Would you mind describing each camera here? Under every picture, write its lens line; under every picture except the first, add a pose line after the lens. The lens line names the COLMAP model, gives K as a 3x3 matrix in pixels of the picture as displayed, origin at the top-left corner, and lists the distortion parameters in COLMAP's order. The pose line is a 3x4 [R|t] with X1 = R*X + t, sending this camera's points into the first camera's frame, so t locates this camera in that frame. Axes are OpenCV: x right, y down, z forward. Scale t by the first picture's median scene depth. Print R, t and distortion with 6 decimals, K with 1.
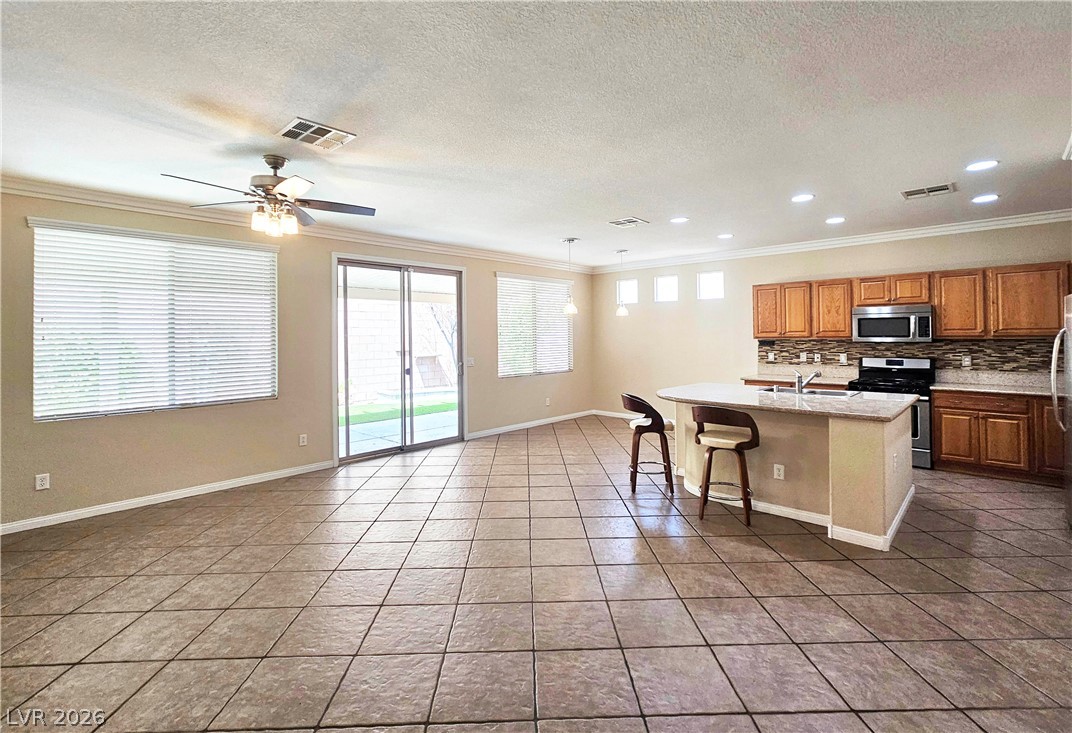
lens RADIAL K [[514.9, 0, 573.9], [0, 514.9, 329.5], [0, 0, 1]] dist [-0.000669, -0.000015]
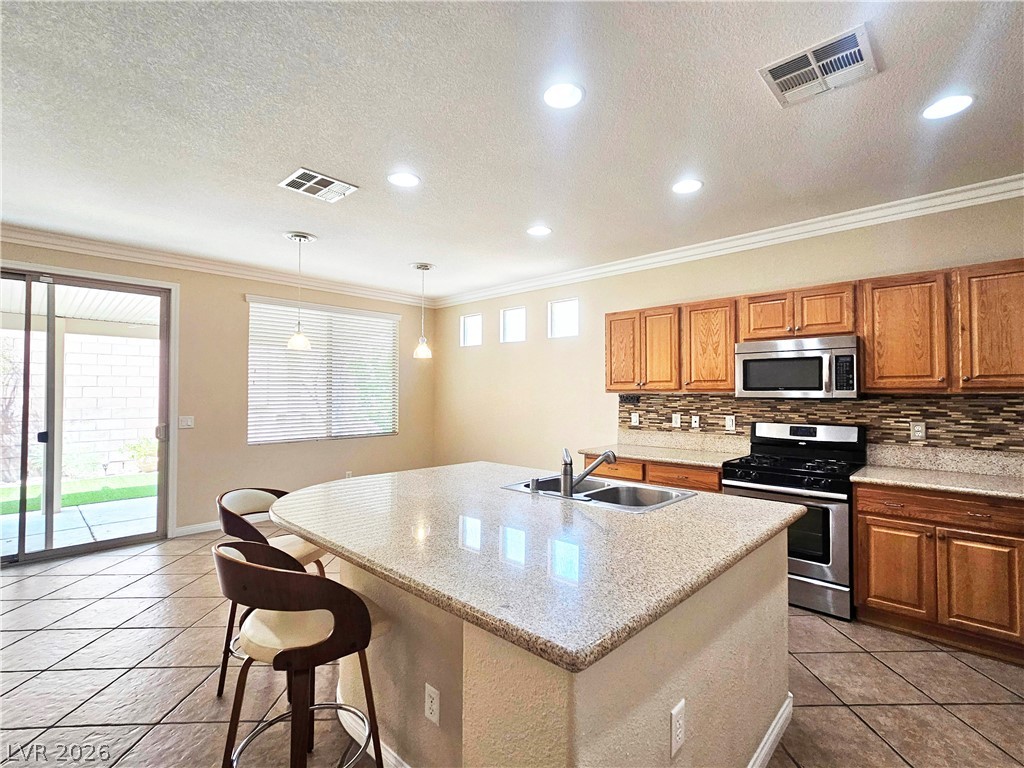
lens RADIAL K [[514.8, 0, 526.8], [0, 514.8, 384.3], [0, 0, 1]] dist [-0.002291, -0.000385]
pose [[0.999720, 0.008830, -0.021960, 0.307566], [-0.008954, 0.999945, -0.005531, 0.013888], [0.021910, 0.005726, 0.999744, 0.375716]]
